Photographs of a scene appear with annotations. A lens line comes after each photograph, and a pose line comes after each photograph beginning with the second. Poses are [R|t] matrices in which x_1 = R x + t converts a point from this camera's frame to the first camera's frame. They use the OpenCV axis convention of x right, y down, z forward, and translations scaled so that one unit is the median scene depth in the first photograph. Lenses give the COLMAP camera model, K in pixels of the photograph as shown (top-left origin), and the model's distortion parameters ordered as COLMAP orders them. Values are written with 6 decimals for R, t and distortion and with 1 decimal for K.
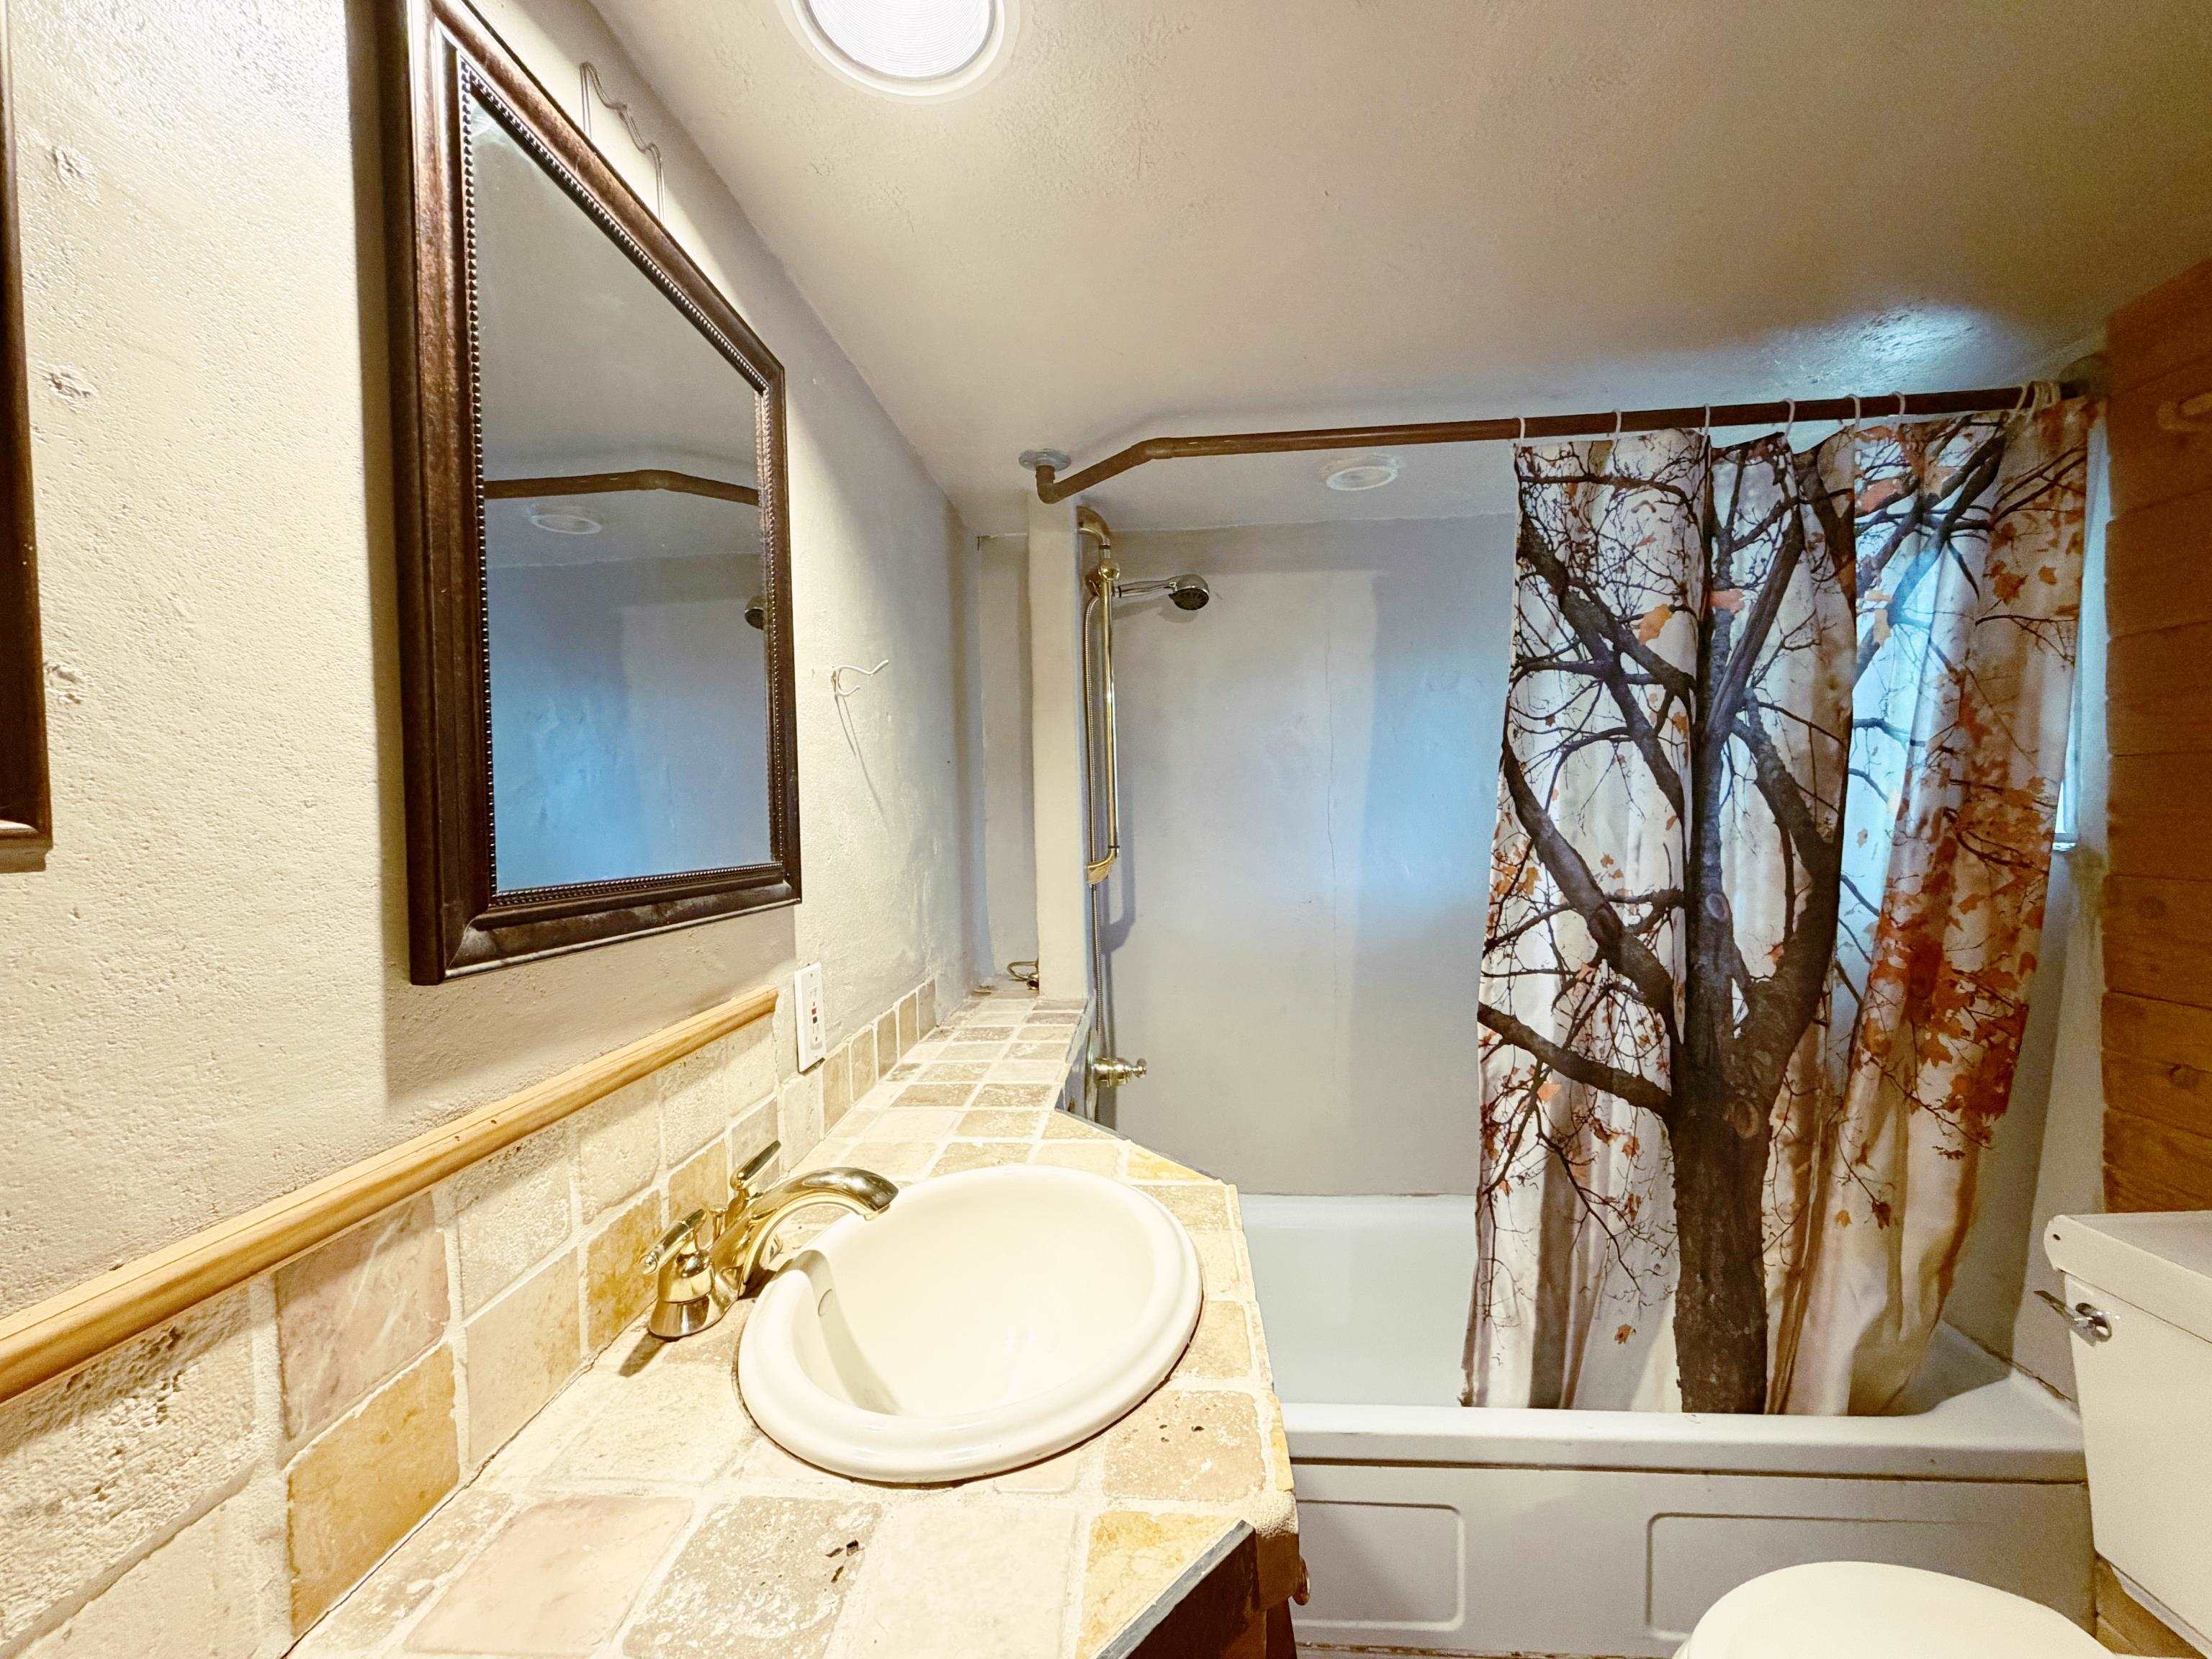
lens RADIAL K [[881.0, 0, 1099.7], [0, 881.0, 830.0], [0, 0, 1]] dist [0.000115, 0.000315]
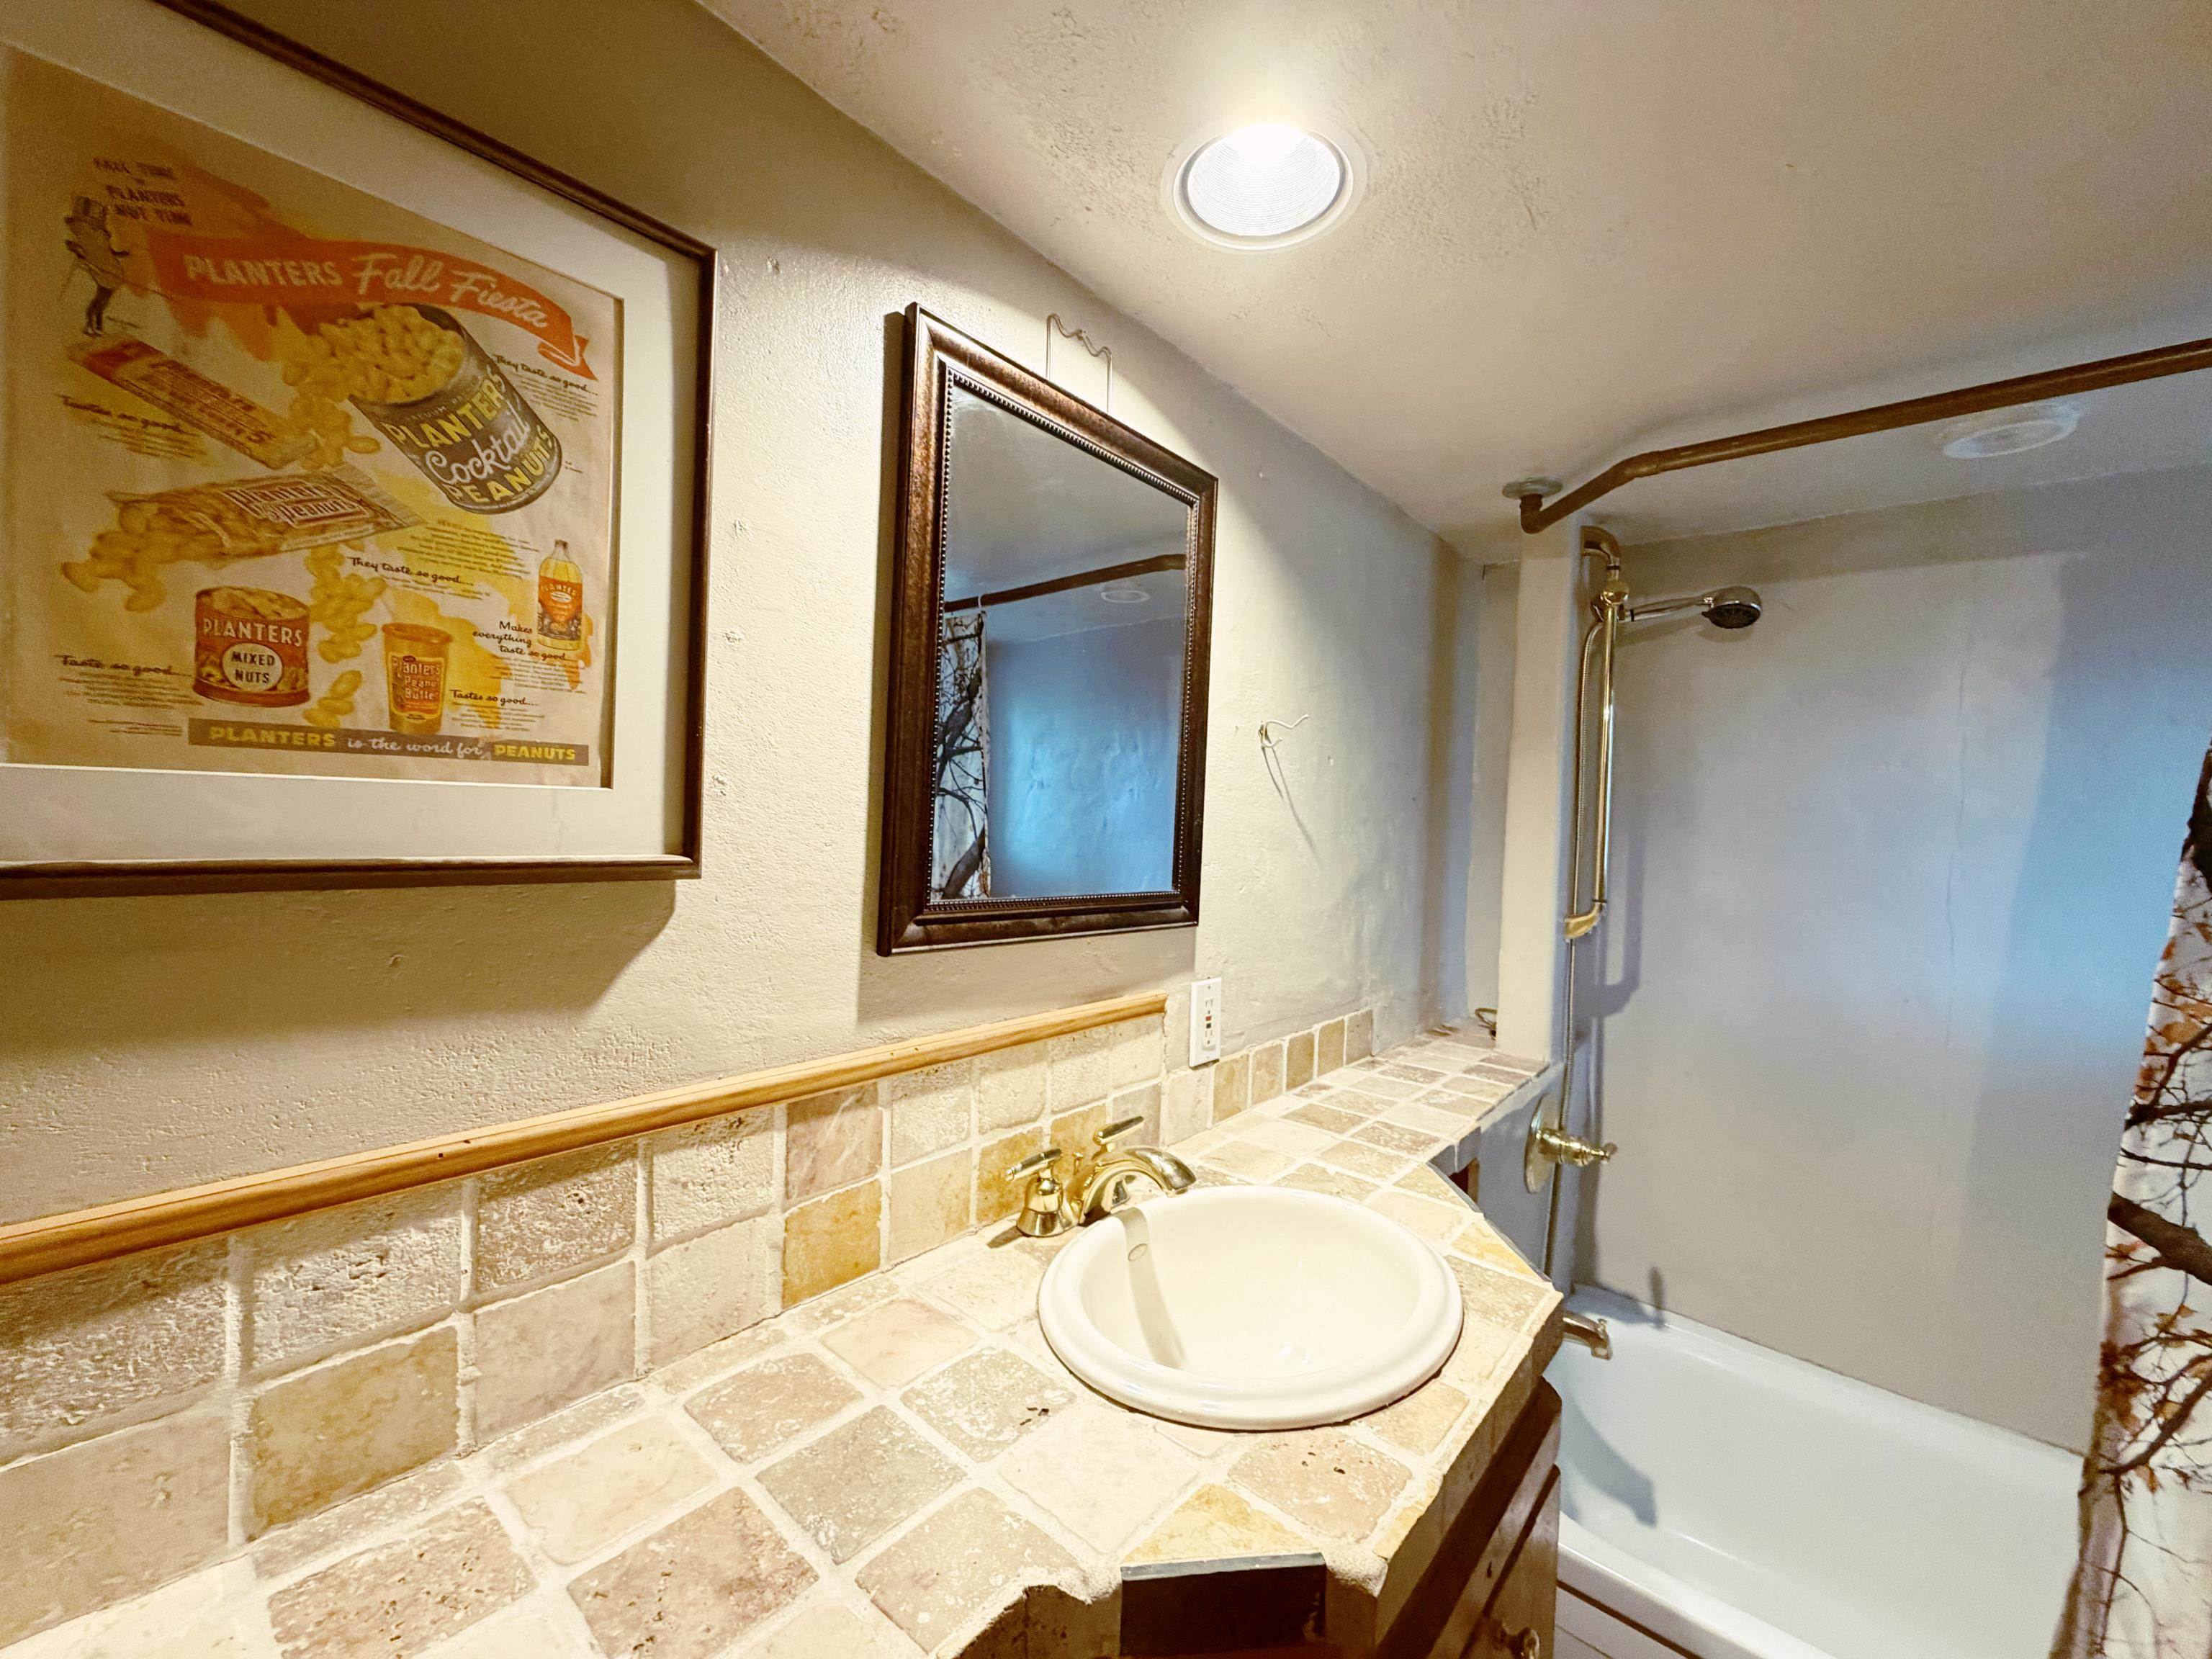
lens RADIAL K [[881.0, 0, 1112.8], [0, 881.0, 830.3], [0, 0, 1]] dist [0.000115, 0.000315]
pose [[0.803864, 0.066913, -0.591038, 0.297940], [-0.071927, 0.997296, 0.015080, -0.063078], [0.590449, 0.030389, 0.806503, -0.038163]]
